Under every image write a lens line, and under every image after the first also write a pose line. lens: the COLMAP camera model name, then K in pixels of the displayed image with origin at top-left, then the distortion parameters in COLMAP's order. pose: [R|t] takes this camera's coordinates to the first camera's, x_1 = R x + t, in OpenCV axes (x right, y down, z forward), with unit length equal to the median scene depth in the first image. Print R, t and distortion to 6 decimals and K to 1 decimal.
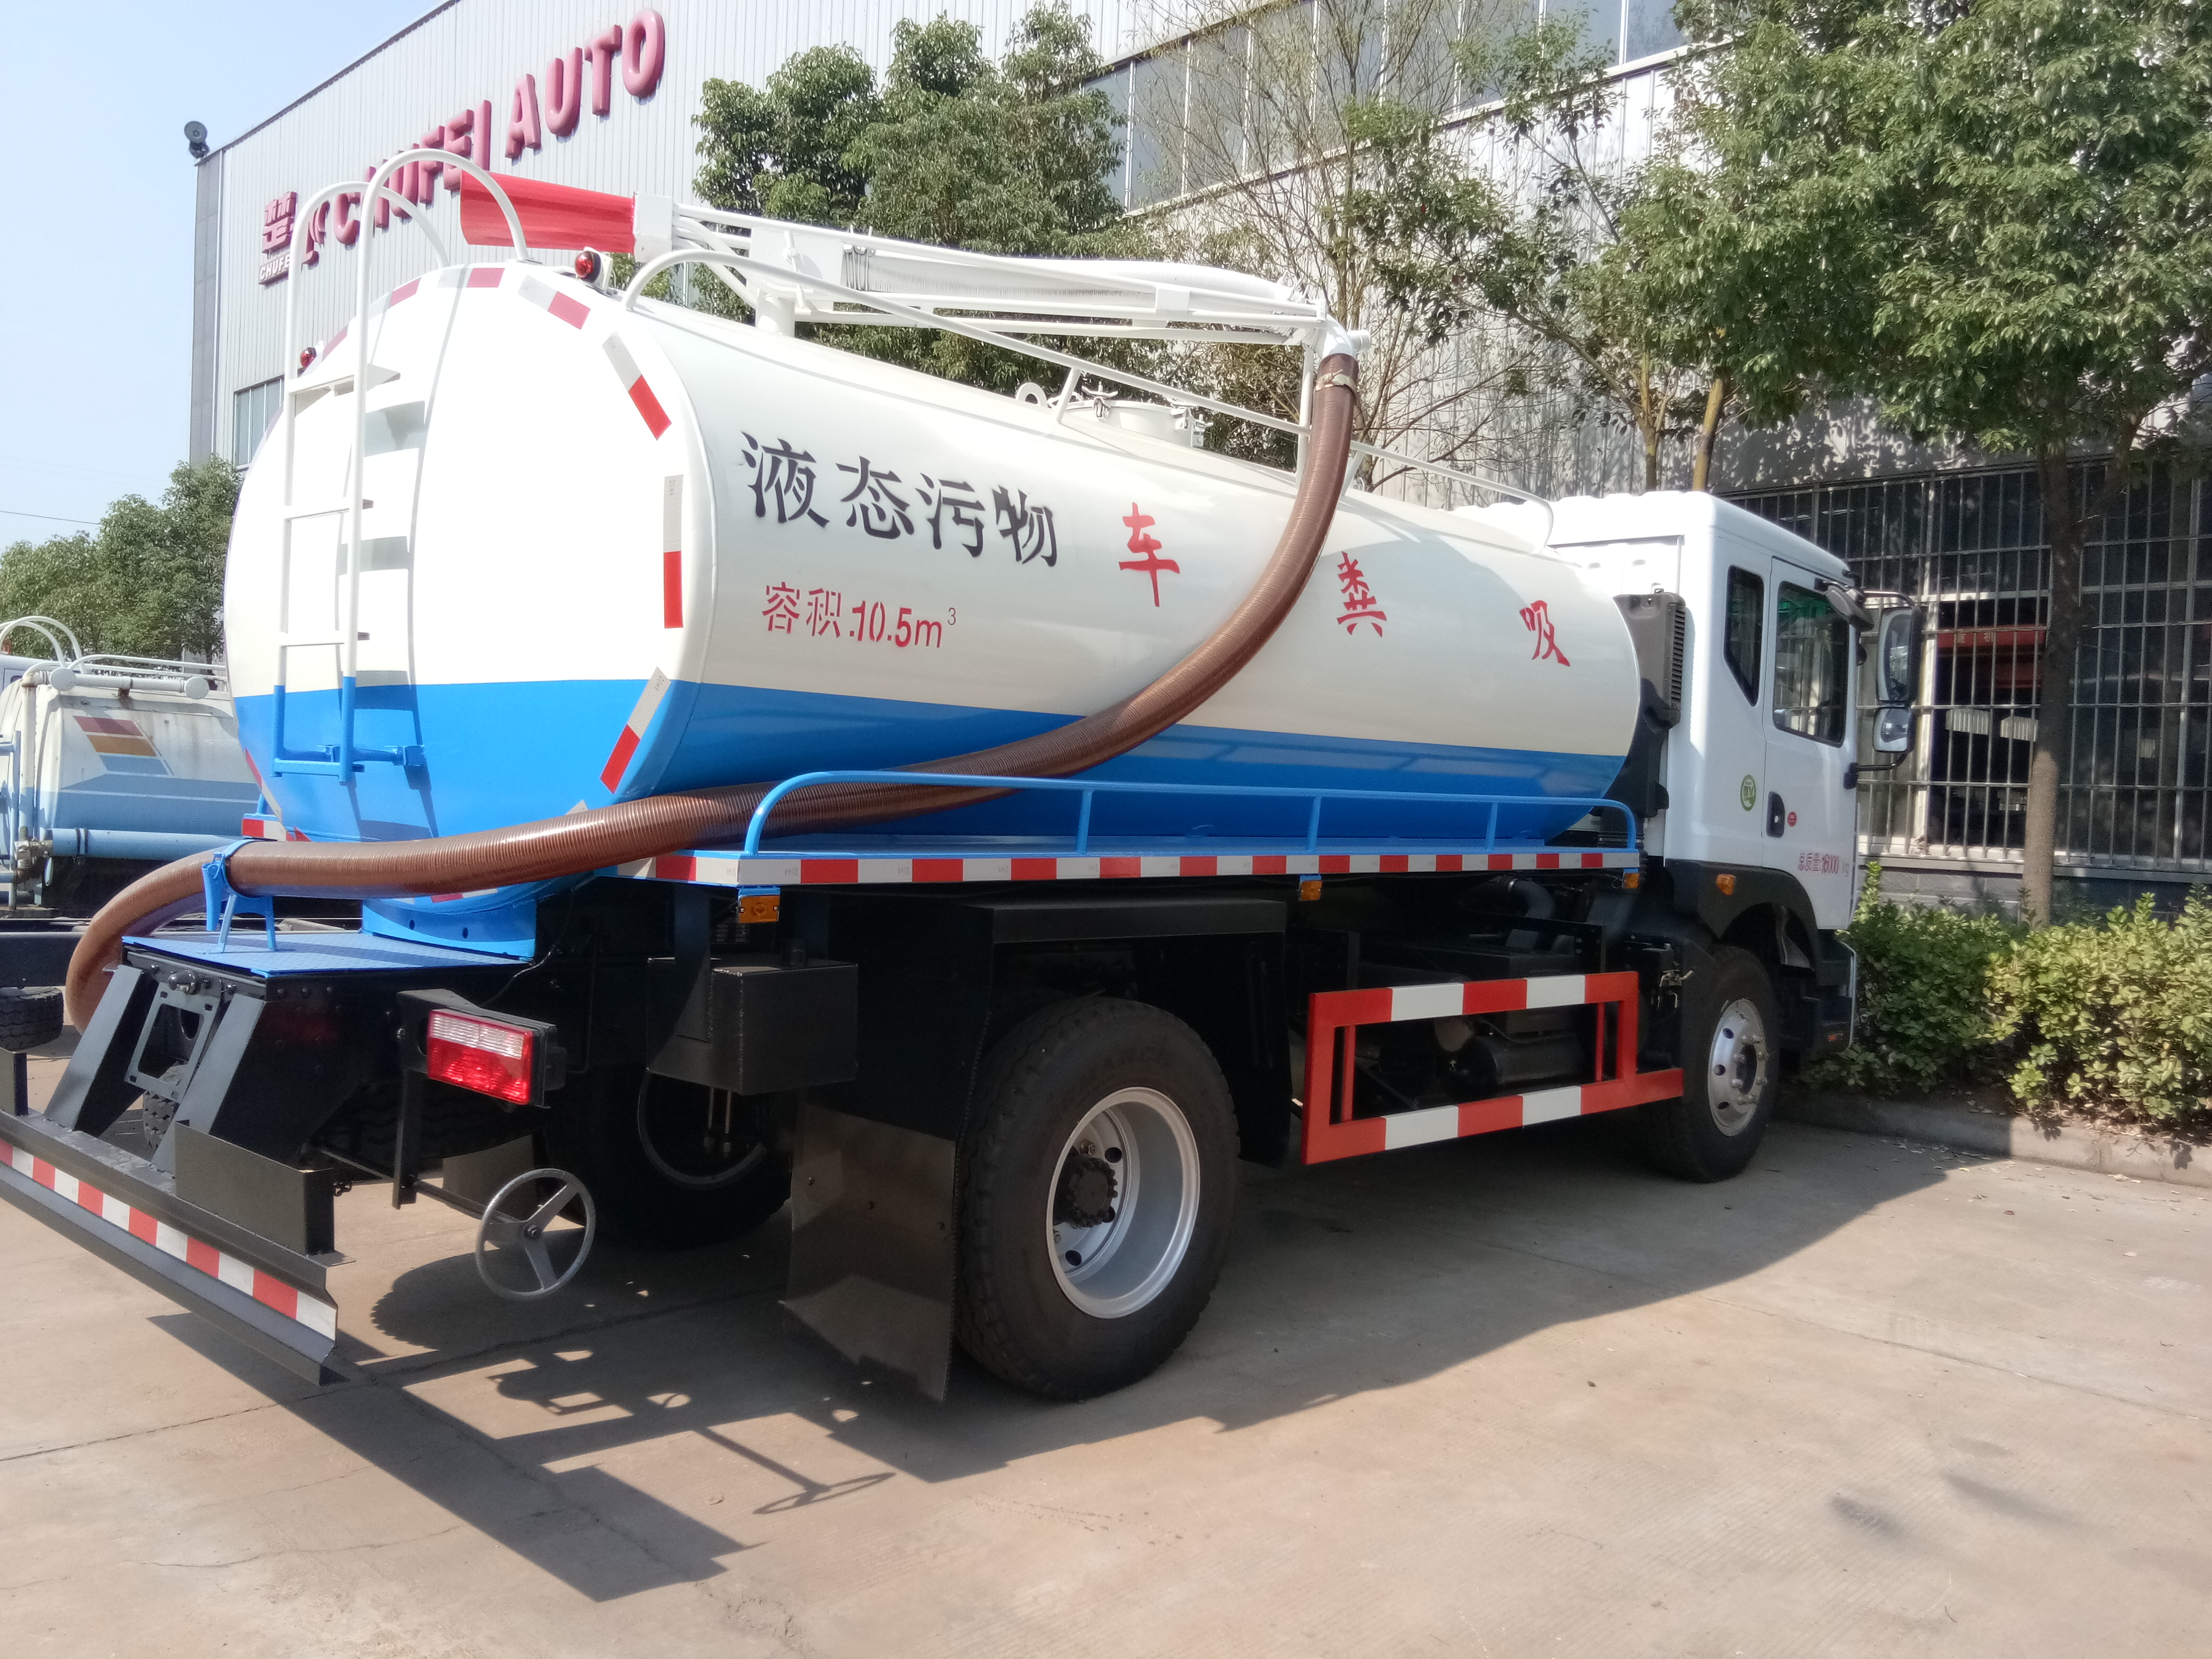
lens RADIAL K [[1756.9, 0, 1192.6], [0, 1756.9, 826.4], [0, 0, 1]] dist [0.086640, 0.001126]
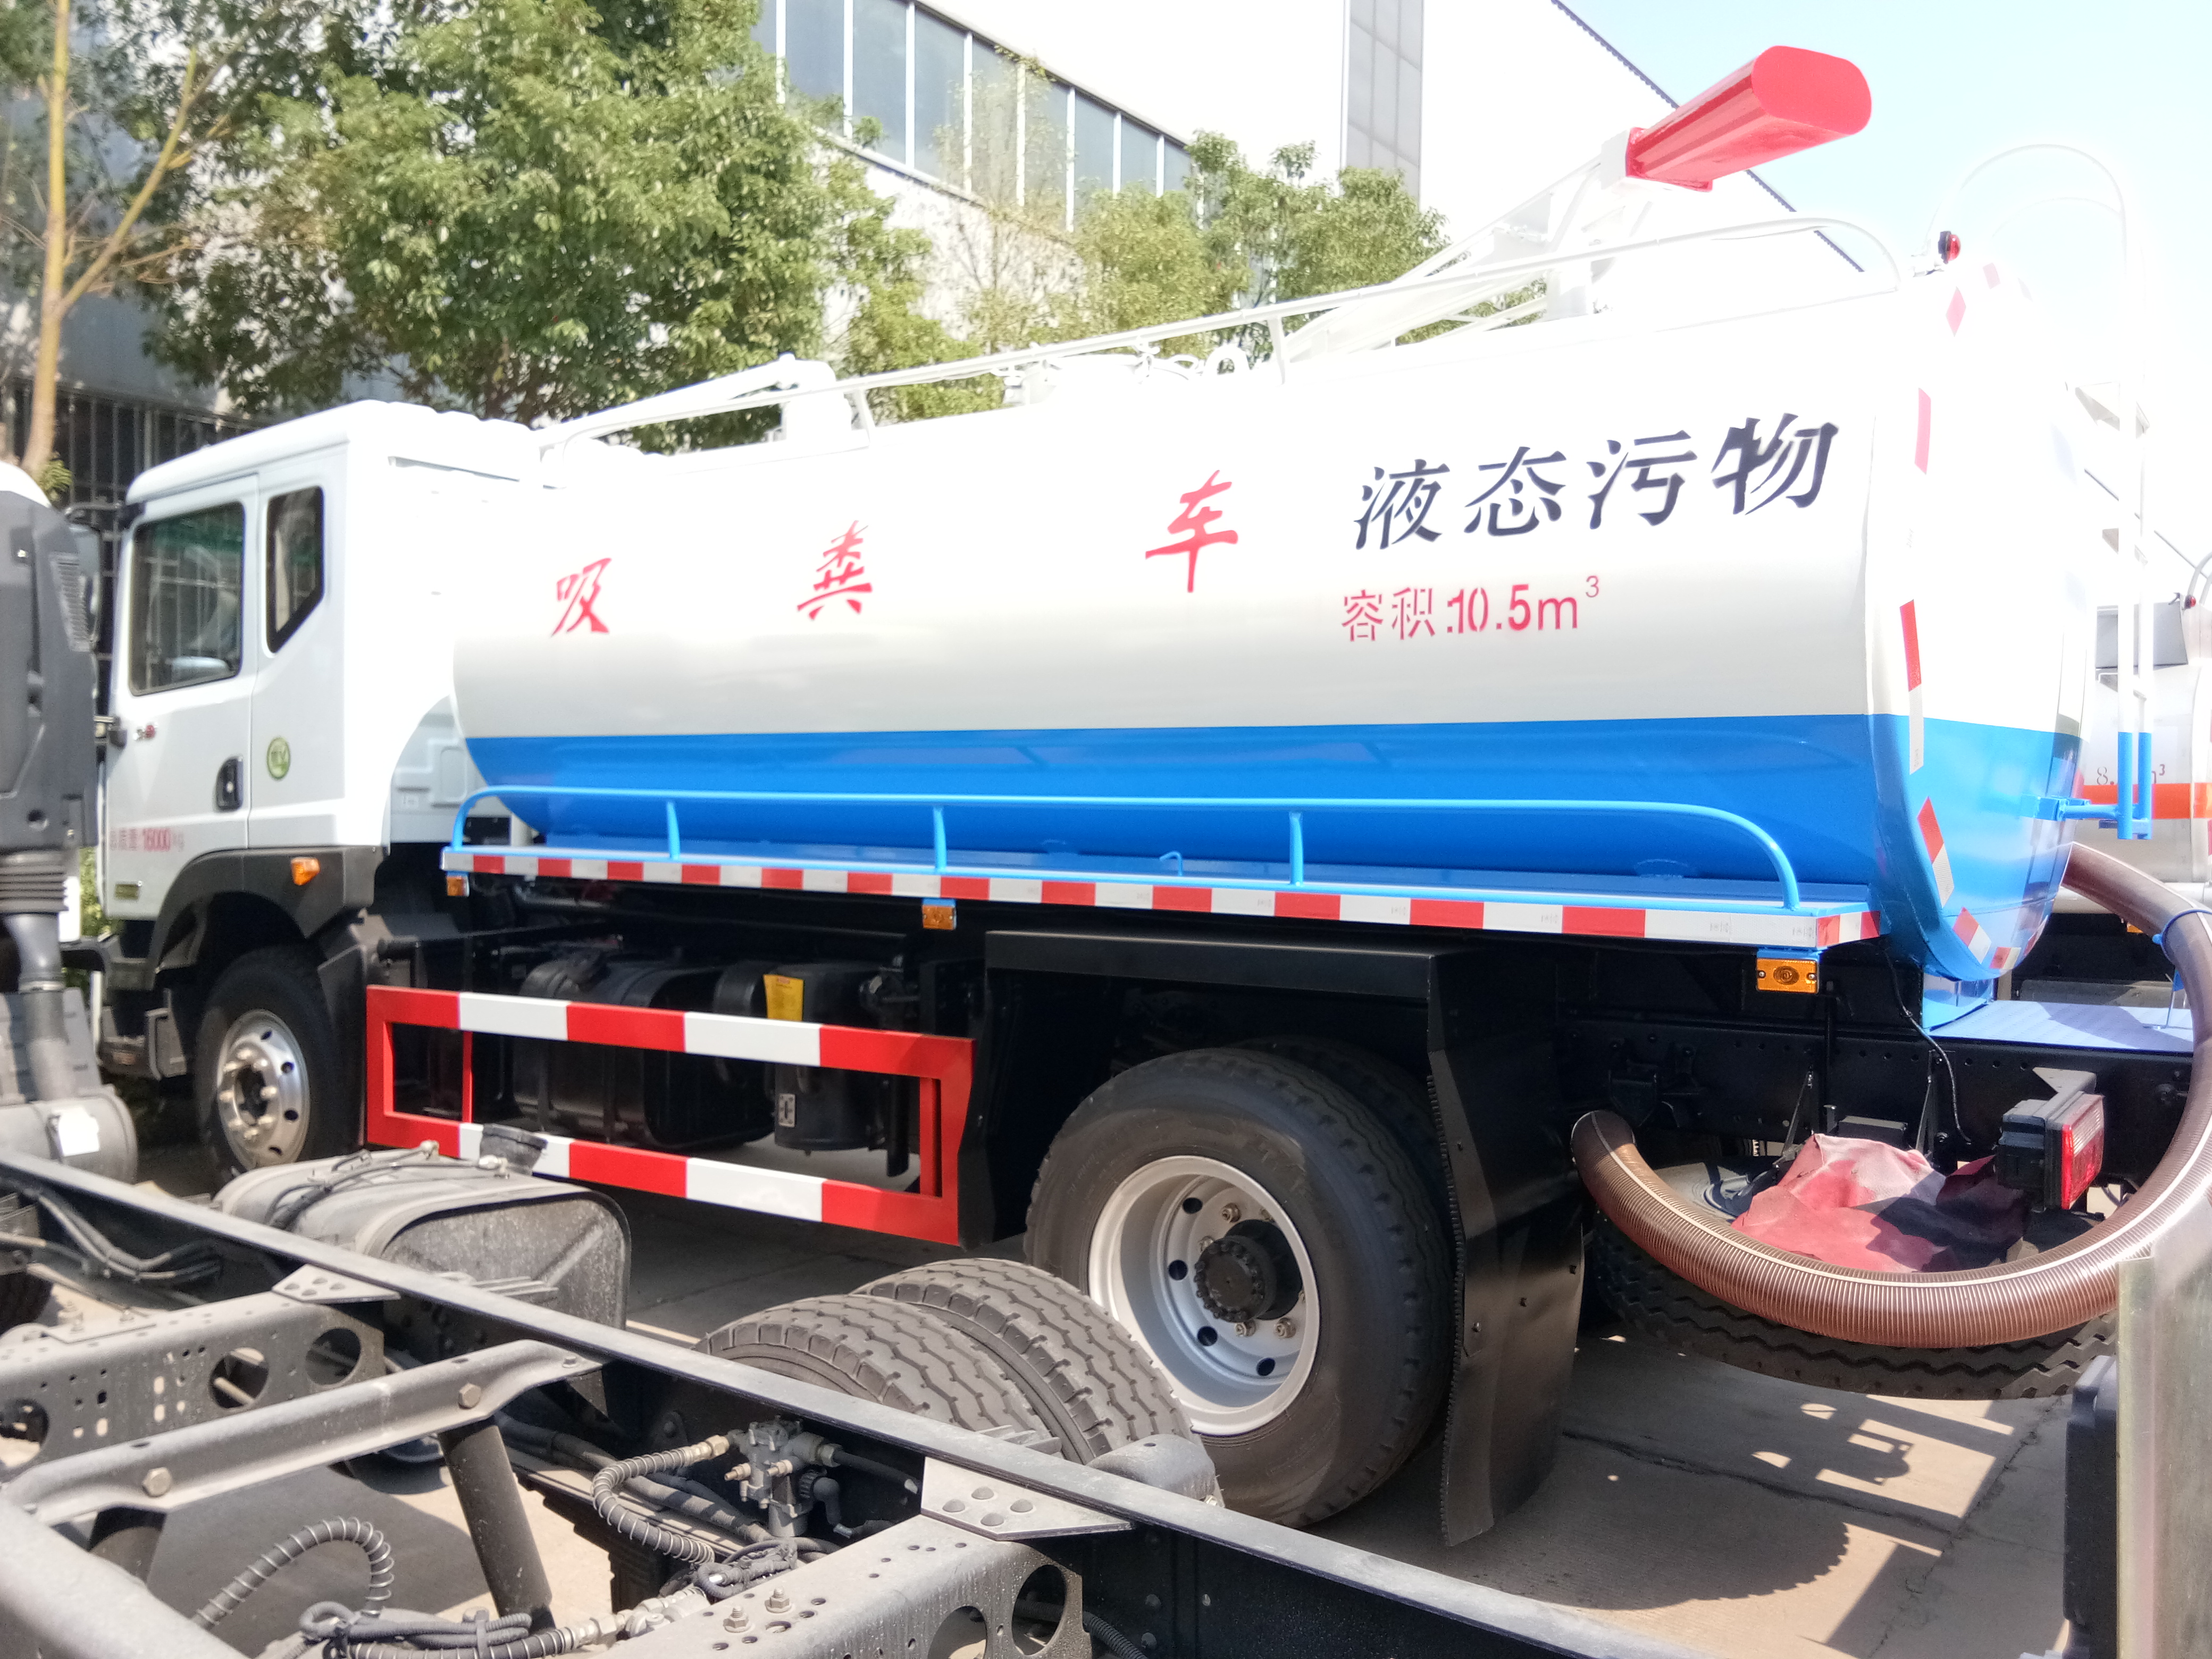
lens RADIAL K [[1756.9, 0, 1192.6], [0, 1756.9, 826.4], [0, 0, 1]] dist [0.086640, 0.001126]
pose [[0.099435, -0.026744, -0.994685, 0.711532], [-0.025183, 0.999251, -0.029384, 0.011194], [0.994725, 0.027971, 0.098687, 0.801157]]
